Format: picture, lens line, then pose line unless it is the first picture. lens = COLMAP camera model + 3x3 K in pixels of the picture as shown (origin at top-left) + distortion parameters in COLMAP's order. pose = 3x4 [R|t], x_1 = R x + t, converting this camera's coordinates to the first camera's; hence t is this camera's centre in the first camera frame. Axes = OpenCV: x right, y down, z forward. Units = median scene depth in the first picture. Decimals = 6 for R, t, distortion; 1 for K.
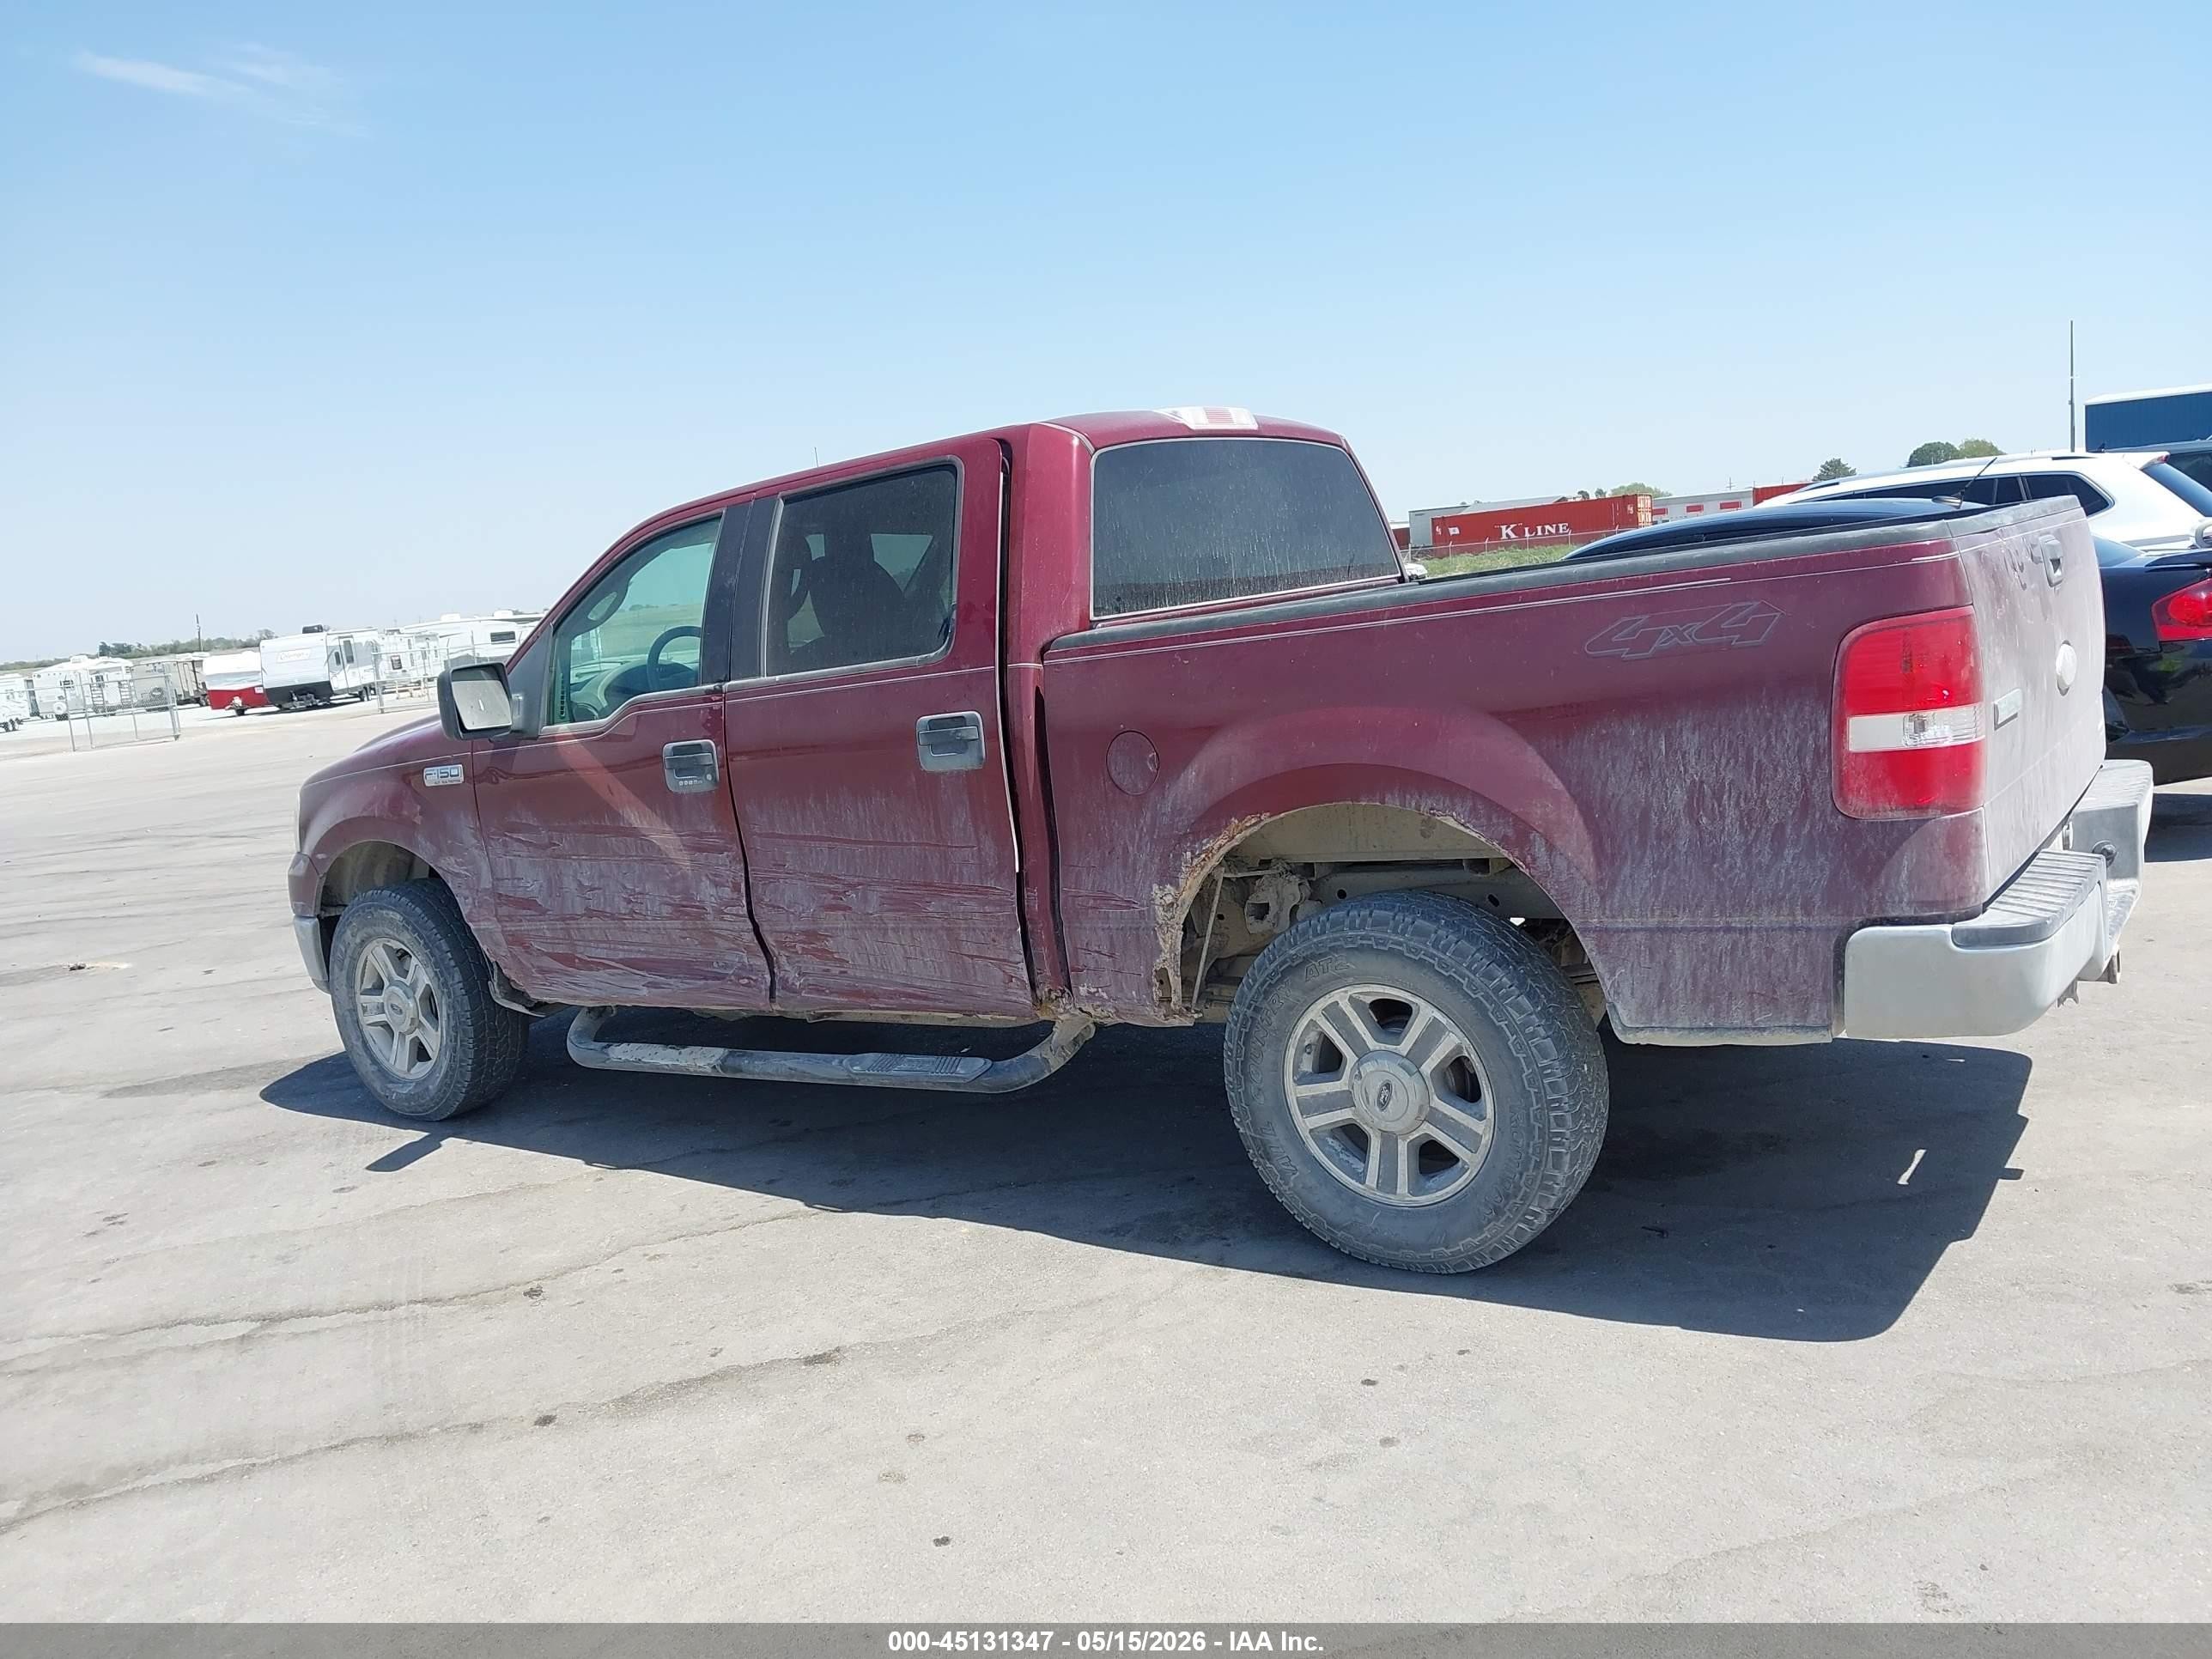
lens RADIAL K [[1788.4, 0, 1106.0], [0, 1788.4, 829.5], [0, 0, 1]] dist [0.092368, -0.195963]
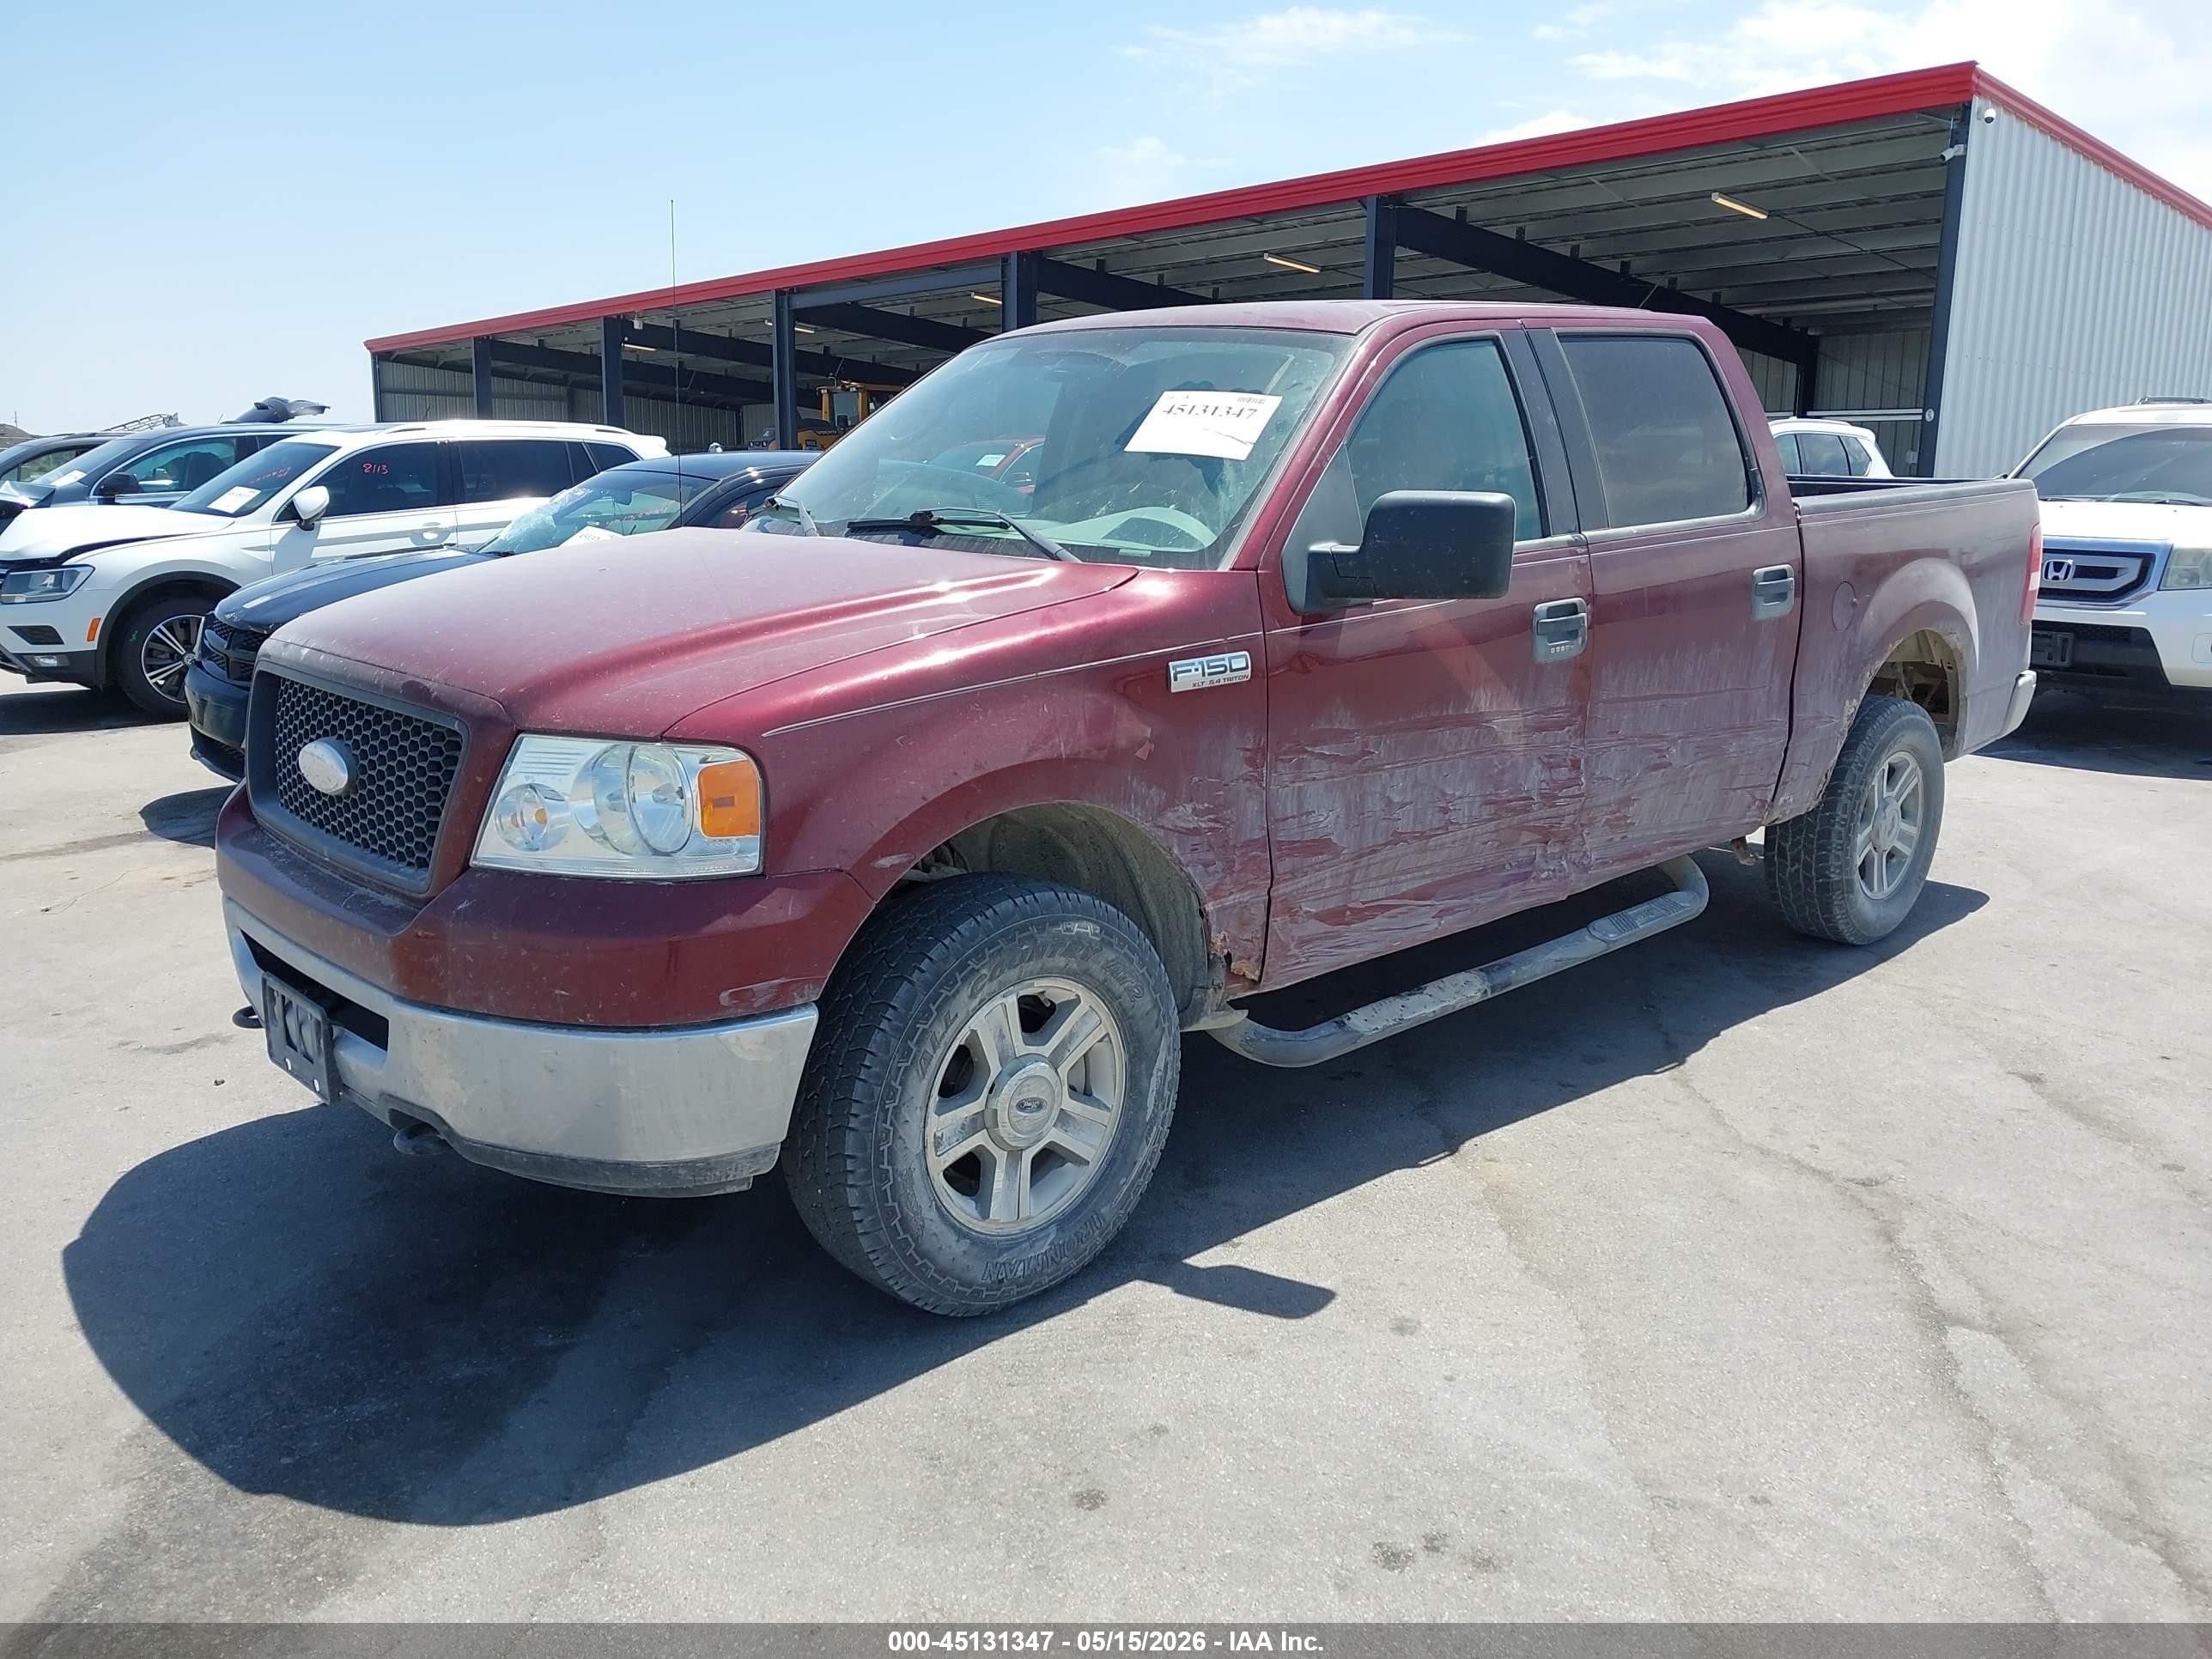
lens RADIAL K [[1755.6, 0, 1106.0], [0, 1755.6, 829.5], [0, 0, 1]] dist [0.005422, -0.000082]
pose [[0.226183, -0.108615, 0.968010, -1.273046], [0.107925, 0.990440, 0.085914, -0.041816], [-0.968088, 0.085040, 0.235743, 1.170219]]
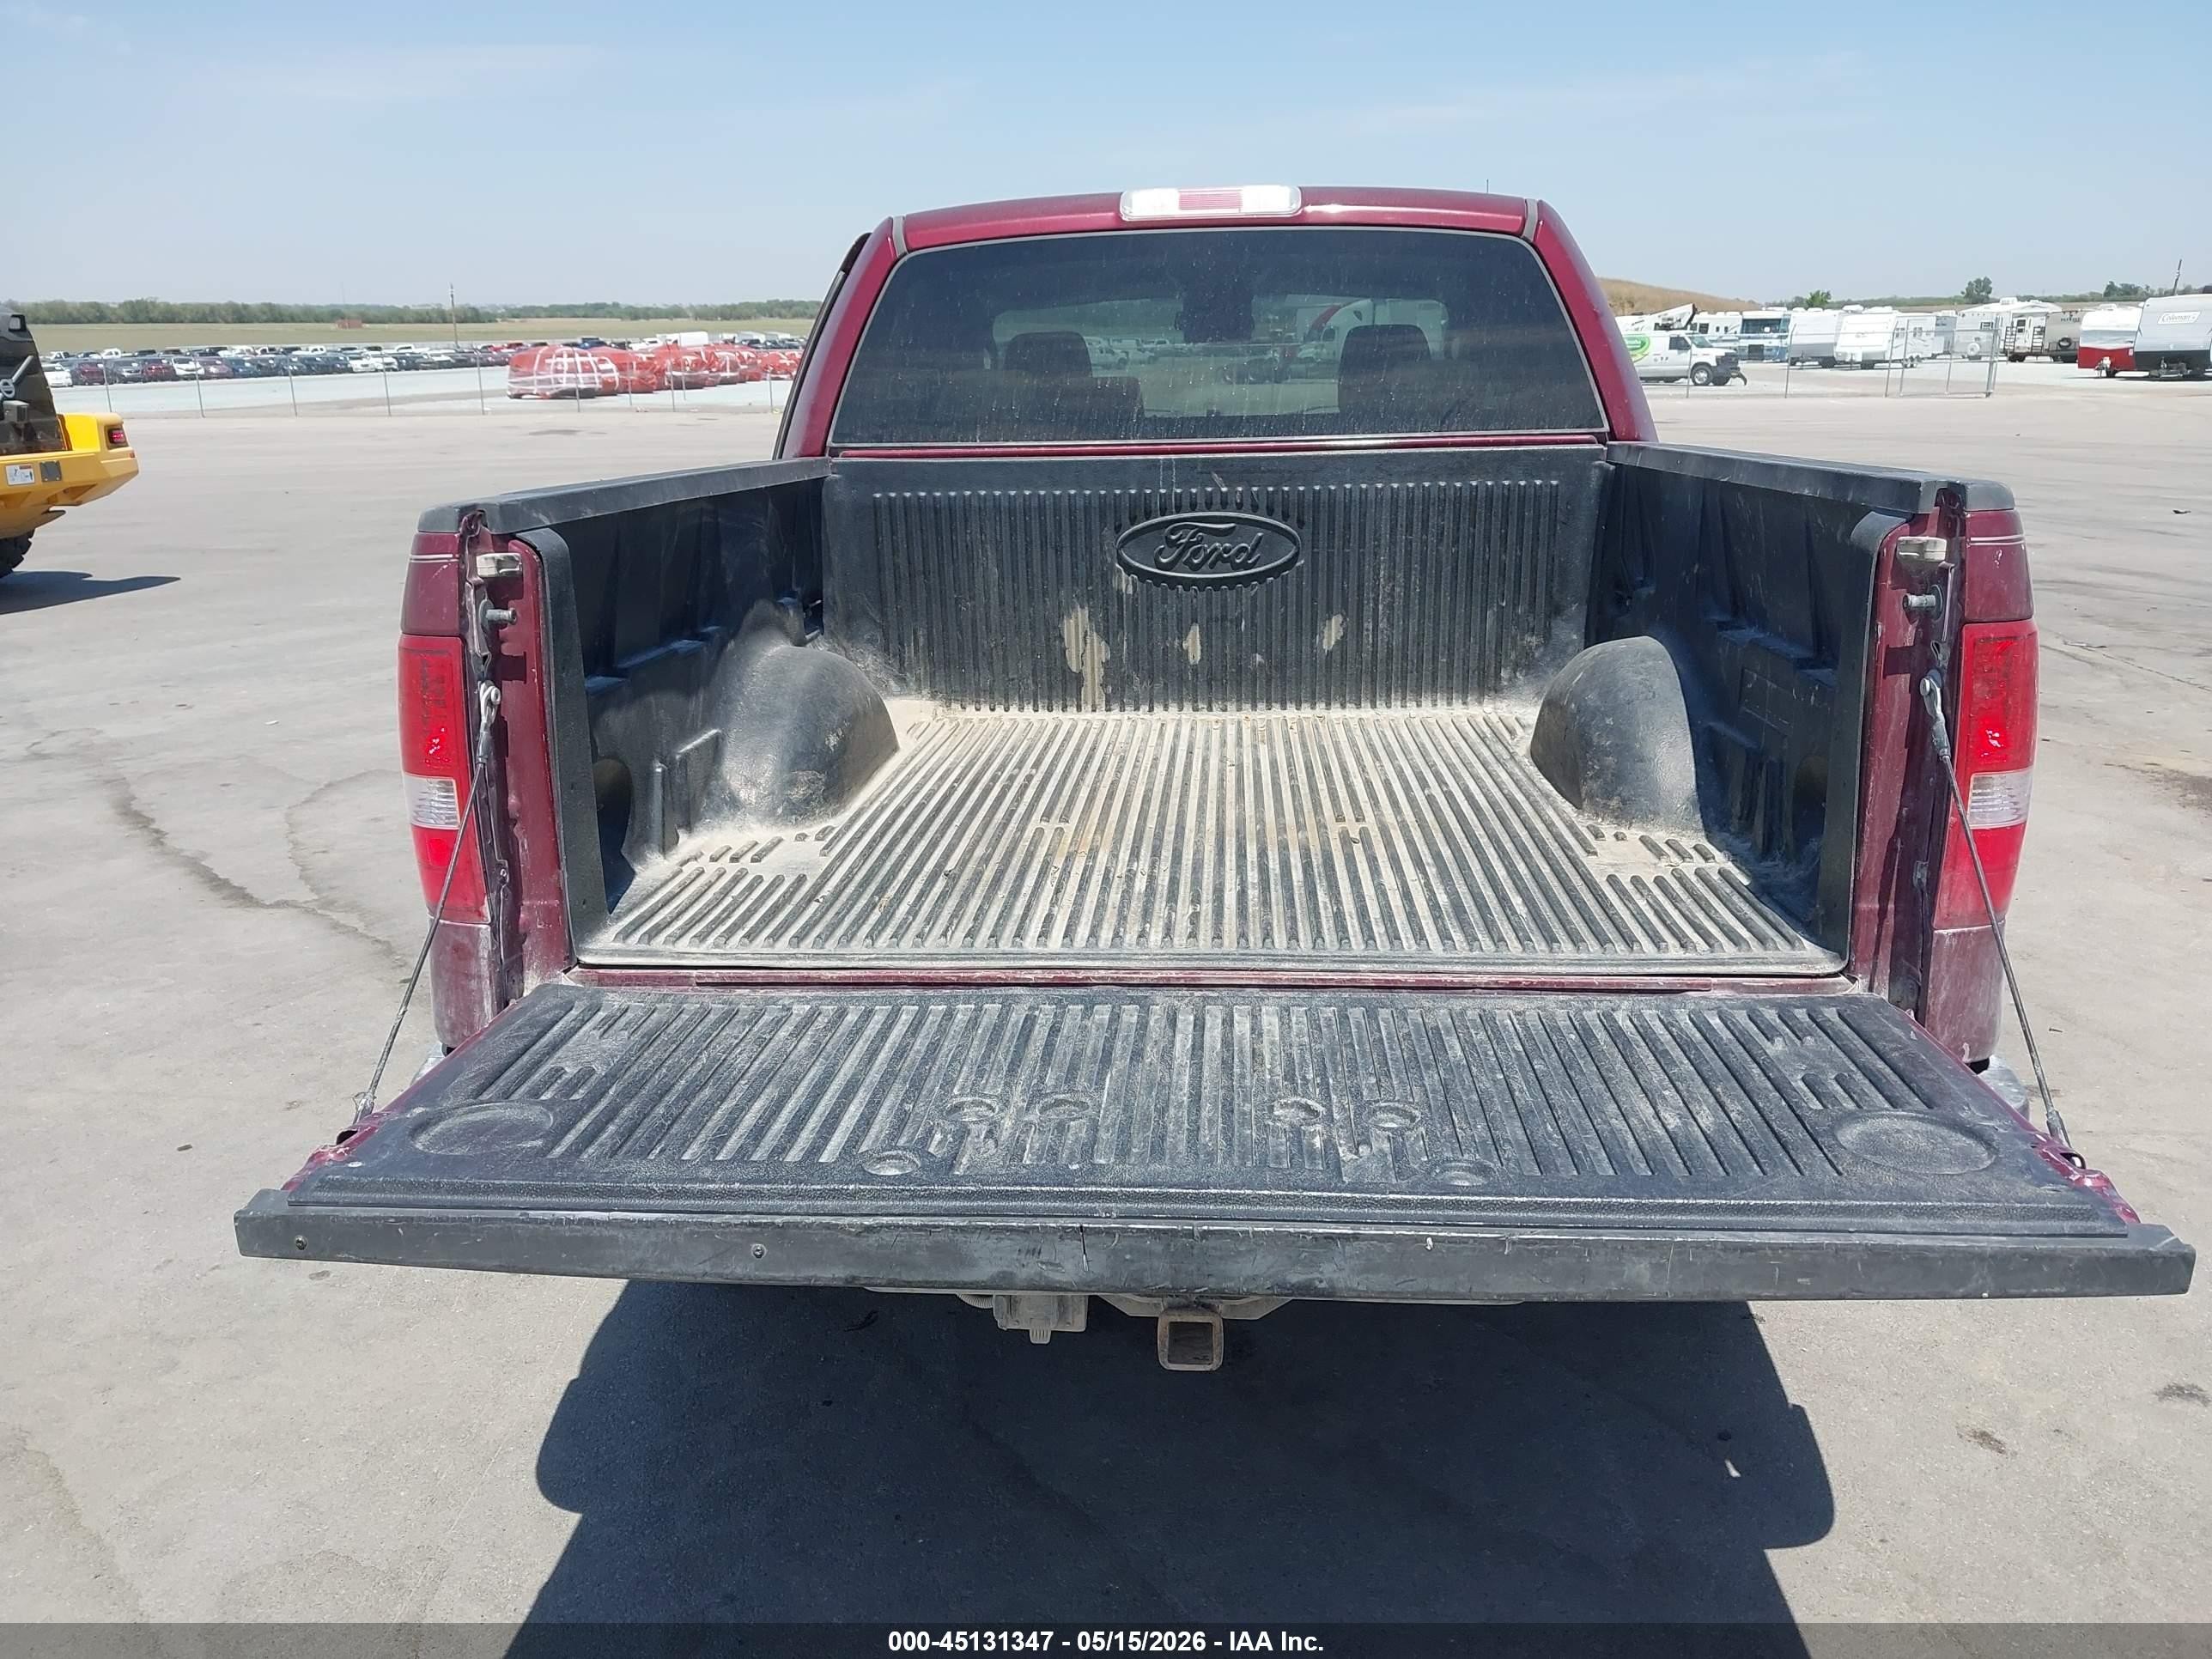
lens RADIAL K [[1772.3, 0, 1106.0], [0, 1772.3, 829.5], [0, 0, 1]] dist [0.001219, 0.001159]
pose [[0.494876, 0.319149, -0.808233, 0.869667], [-0.150885, 0.947543, 0.281773, -0.210027], [0.855764, -0.017493, 0.517071, 0.647477]]
